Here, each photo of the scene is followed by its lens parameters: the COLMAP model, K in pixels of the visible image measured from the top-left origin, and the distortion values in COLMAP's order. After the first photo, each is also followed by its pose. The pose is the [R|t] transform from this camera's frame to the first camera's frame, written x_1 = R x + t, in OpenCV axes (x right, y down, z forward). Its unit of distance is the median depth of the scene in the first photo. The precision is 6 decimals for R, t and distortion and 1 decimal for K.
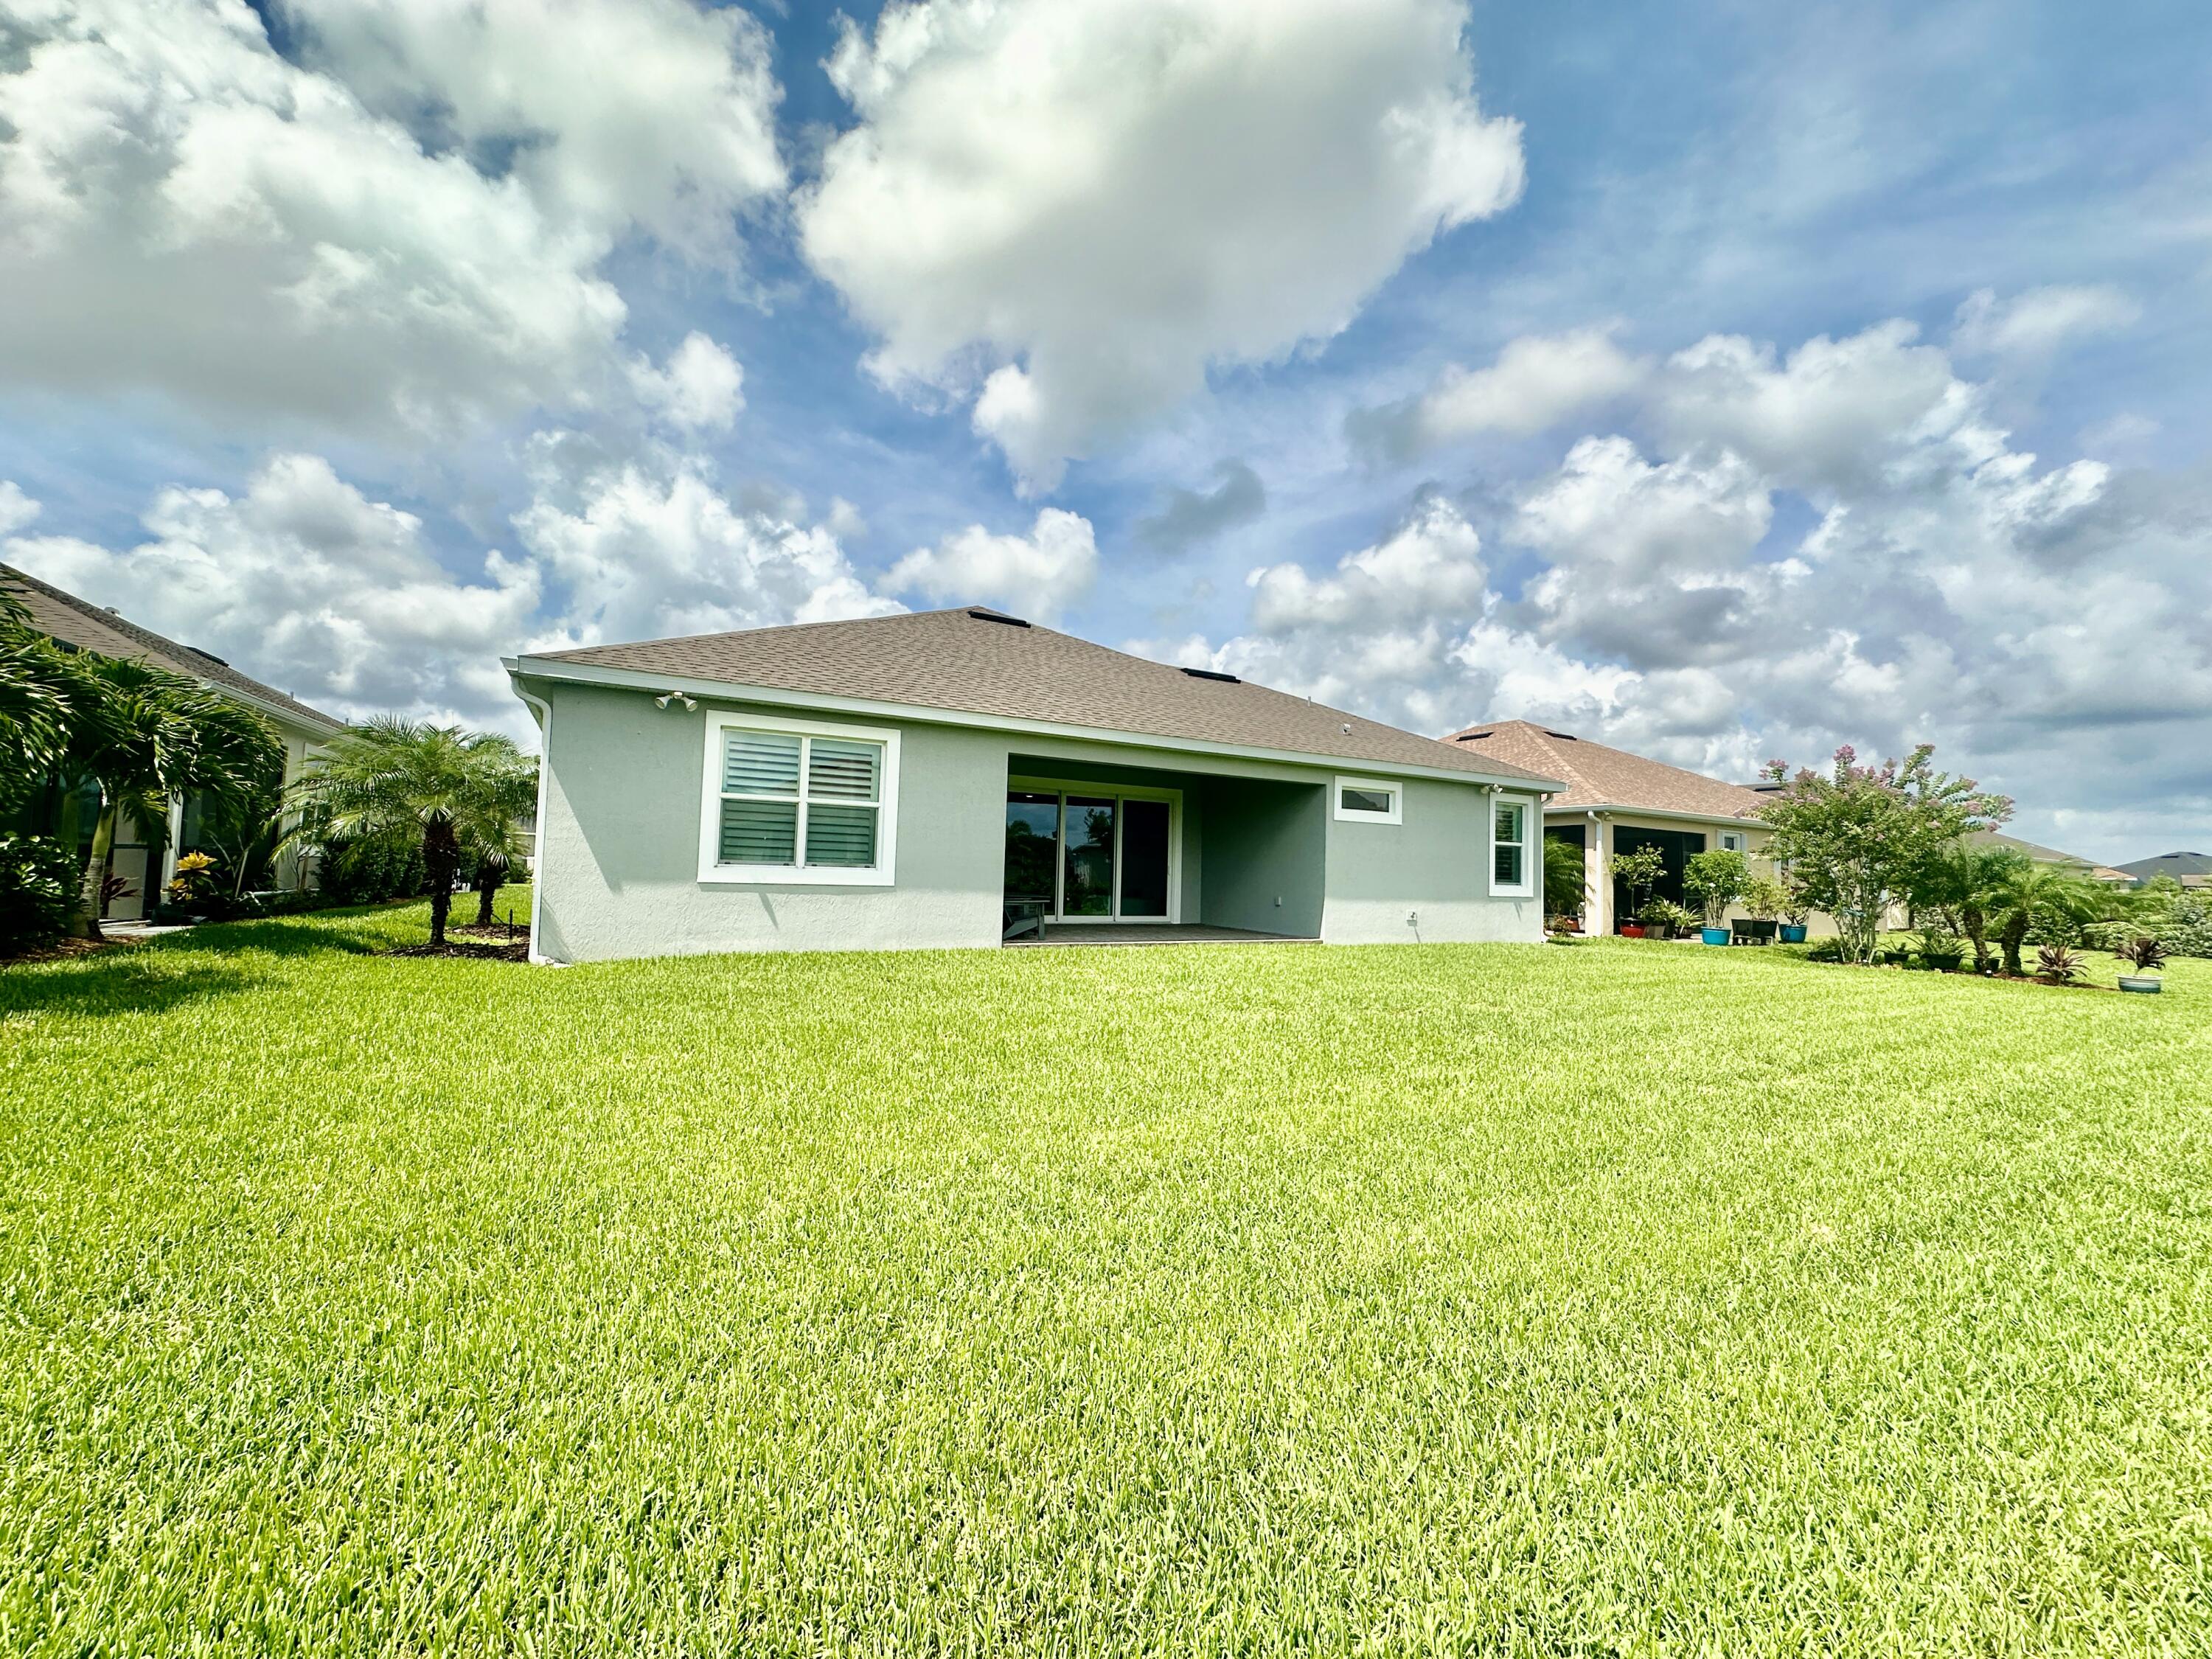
lens RADIAL K [[900.2, 0, 1108.9], [0, 900.2, 826.1], [0, 0, 1]] dist [-0.002776, -0.000193]
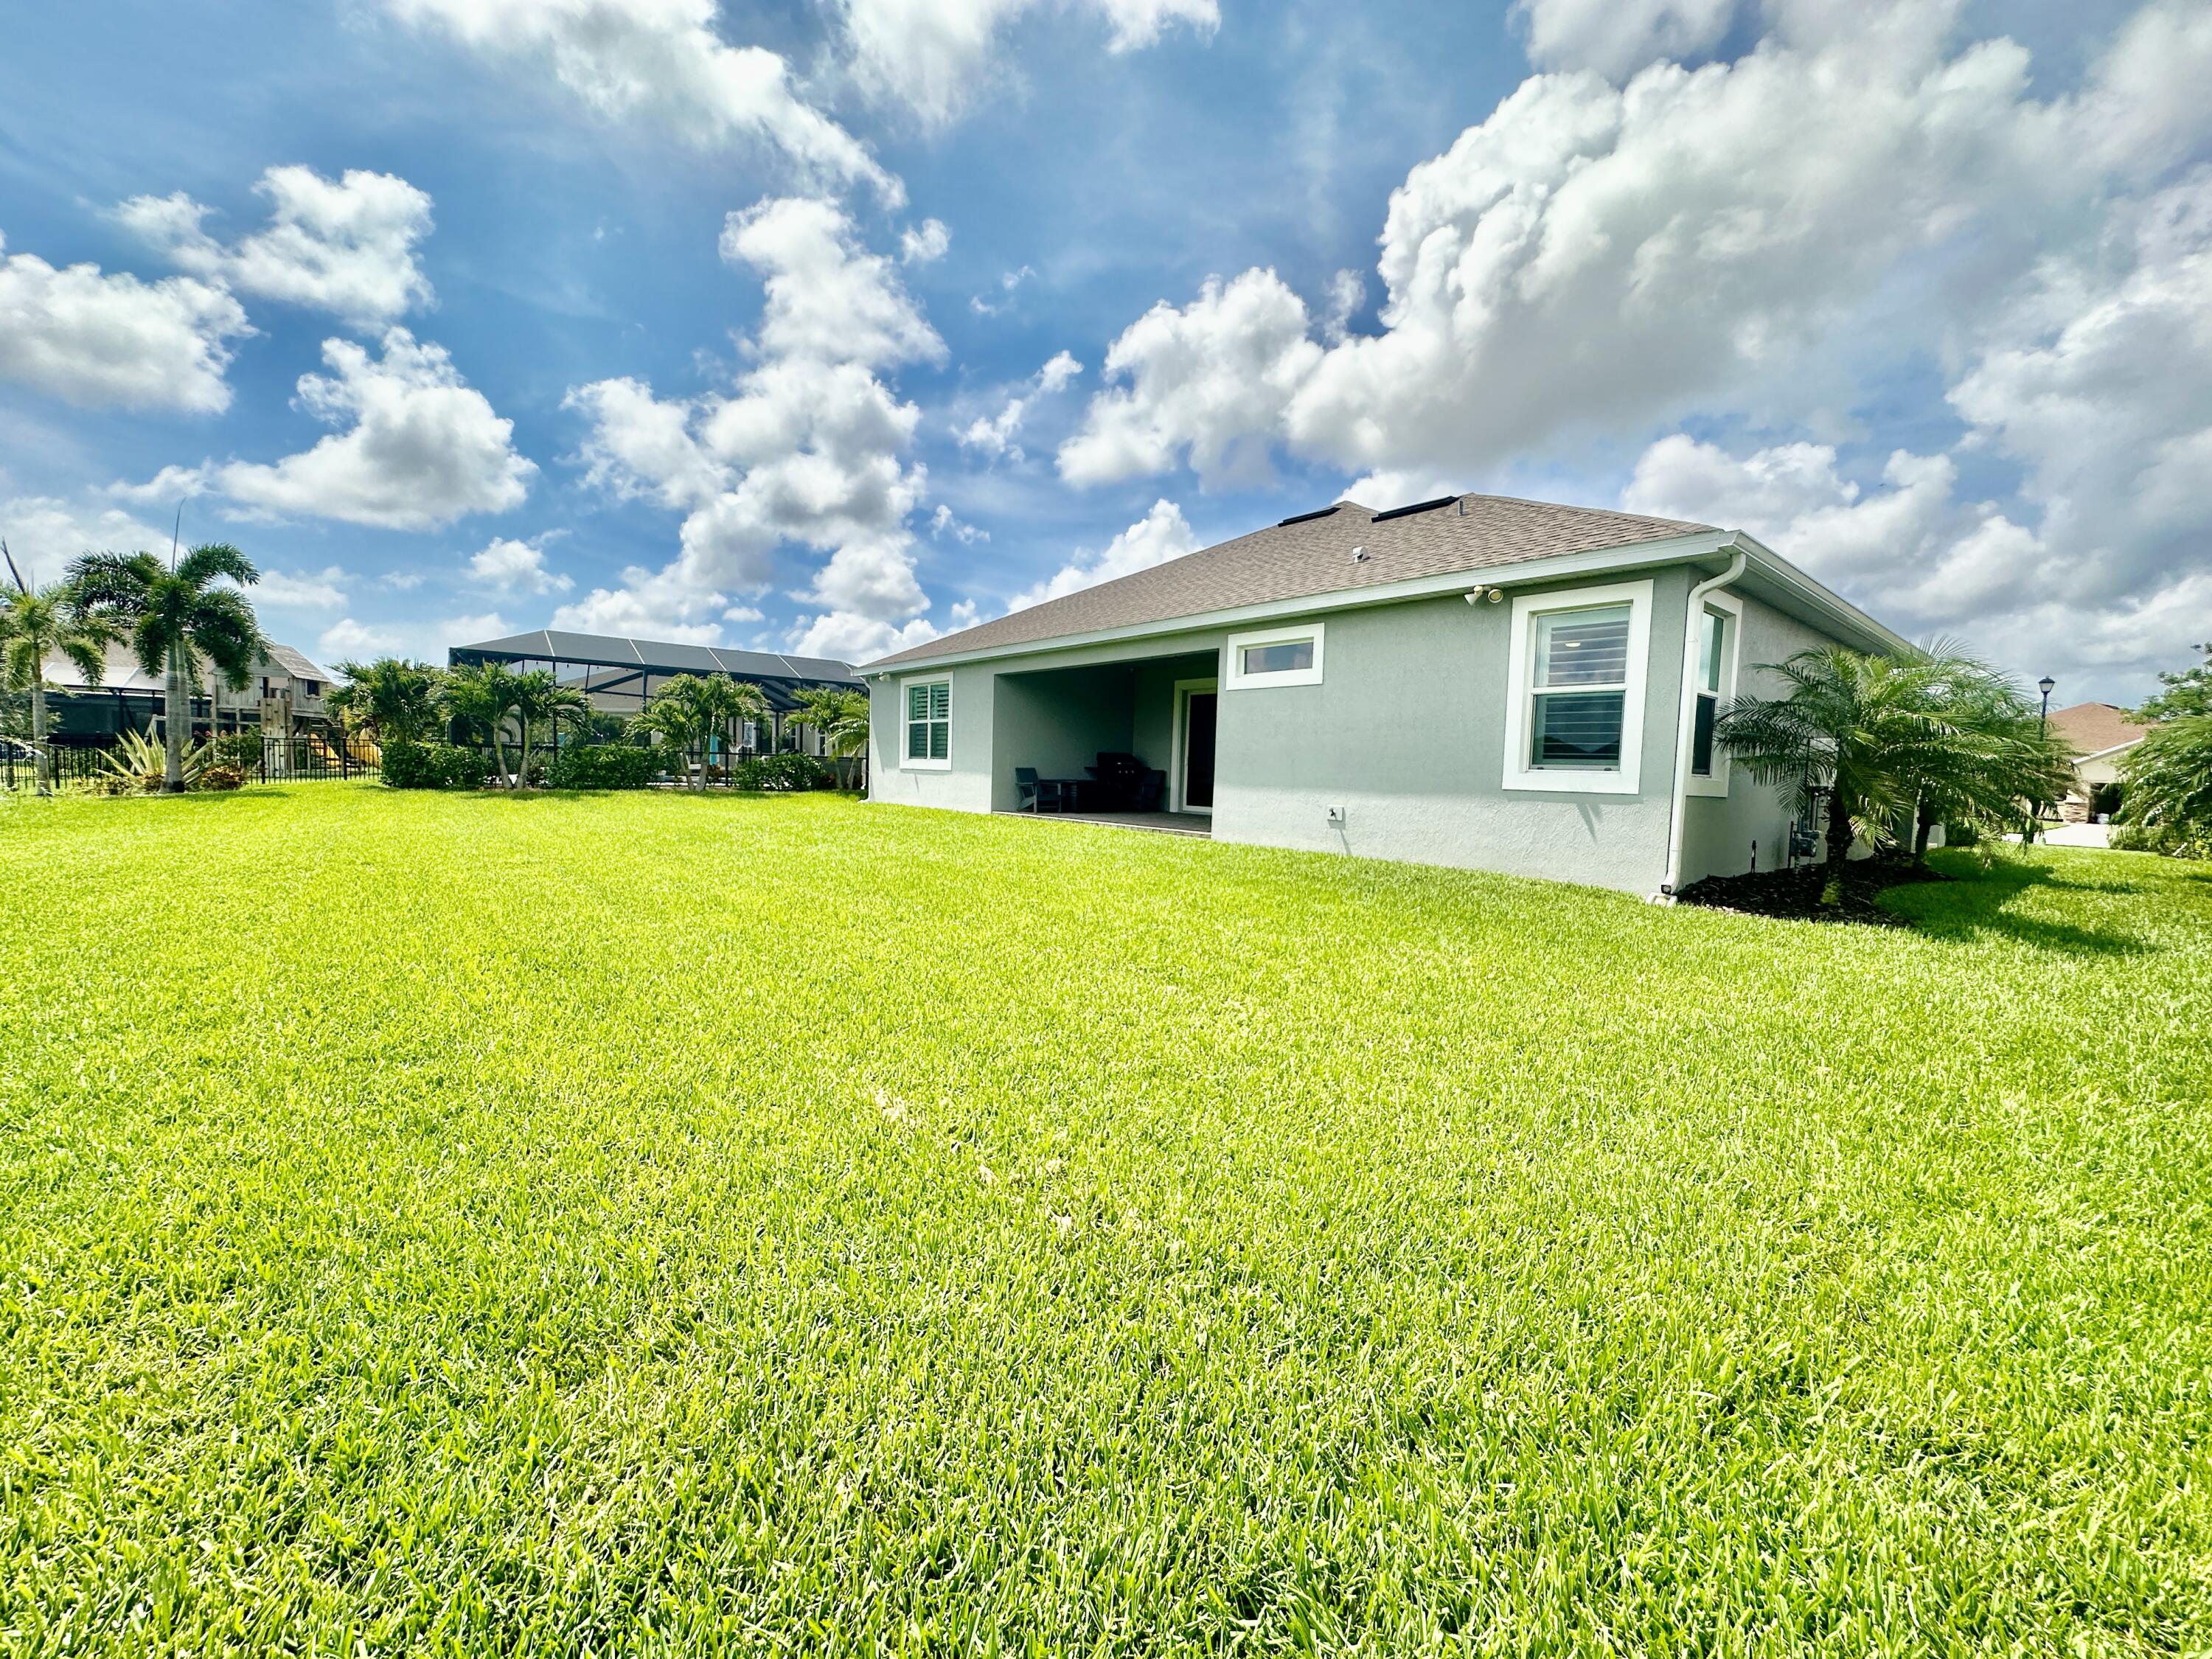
lens RADIAL K [[900.2, 0, 1110.8], [0, 900.2, 834.9], [0, 0, 1]] dist [-0.002776, -0.000193]
pose [[0.168900, 0.054914, -0.984102, 0.990894], [0.038428, 0.997321, 0.062247, 0.066172], [0.984884, -0.048331, 0.166337, 0.719049]]
